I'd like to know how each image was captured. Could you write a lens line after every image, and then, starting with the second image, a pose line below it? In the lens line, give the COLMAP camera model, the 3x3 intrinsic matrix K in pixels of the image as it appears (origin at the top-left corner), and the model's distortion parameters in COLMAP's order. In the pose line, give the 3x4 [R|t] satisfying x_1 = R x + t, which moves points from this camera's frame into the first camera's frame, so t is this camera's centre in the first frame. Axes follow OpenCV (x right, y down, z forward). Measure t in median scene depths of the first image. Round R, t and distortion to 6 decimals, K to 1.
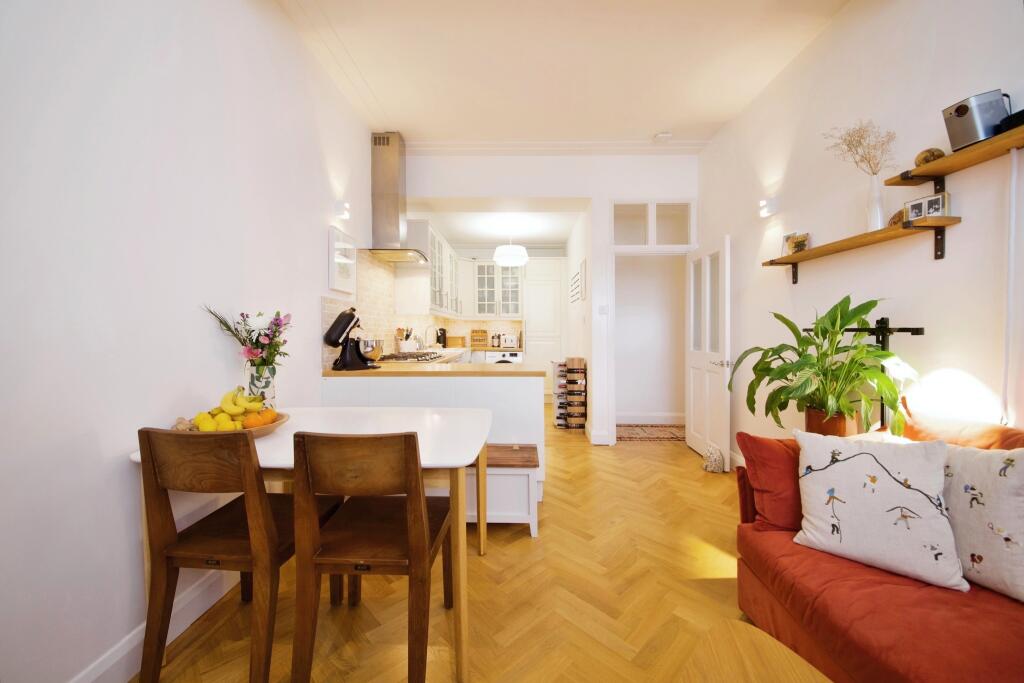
lens RADIAL K [[387.2, 0, 511.8], [0, 387.2, 330.7], [0, 0, 1]] dist [0.045025, -0.031625]
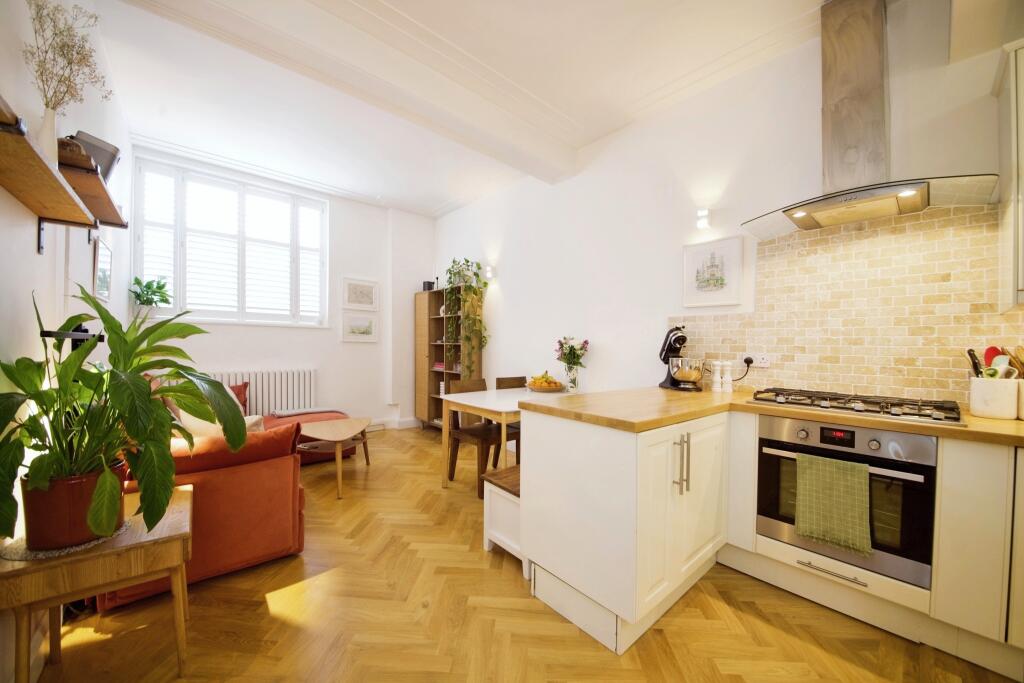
lens RADIAL K [[372.8, 0, 507.4], [0, 372.8, 342.8], [0, 0, 1]] dist [0.007524, -0.013068]
pose [[-0.745887, -0.019932, -0.665775, 0.335477], [-0.017638, 0.999793, -0.010171, 0.001955], [0.665839, 0.004157, -0.746084, 0.904796]]
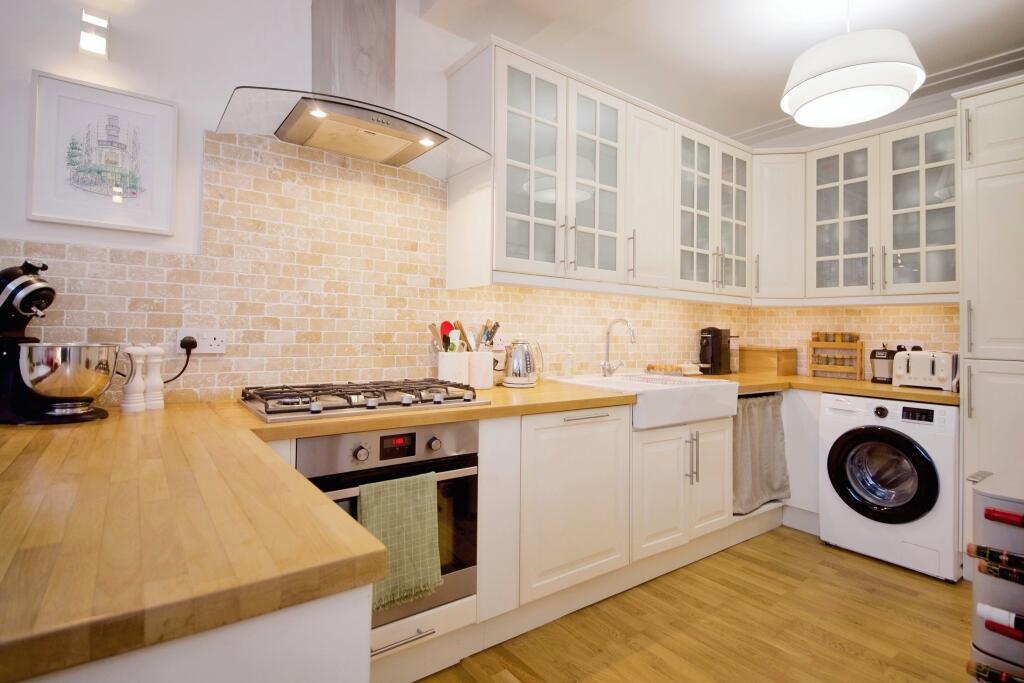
lens RADIAL K [[509.8, 0, 516.7], [0, 509.8, 320.3], [0, 0, 1]] dist [0.042871, -0.039474]
pose [[0.612020, -0.005446, -0.790824, 0.187138], [-0.017488, 0.999639, -0.020417, 0.001932], [0.790649, 0.026325, 0.611703, 0.689249]]
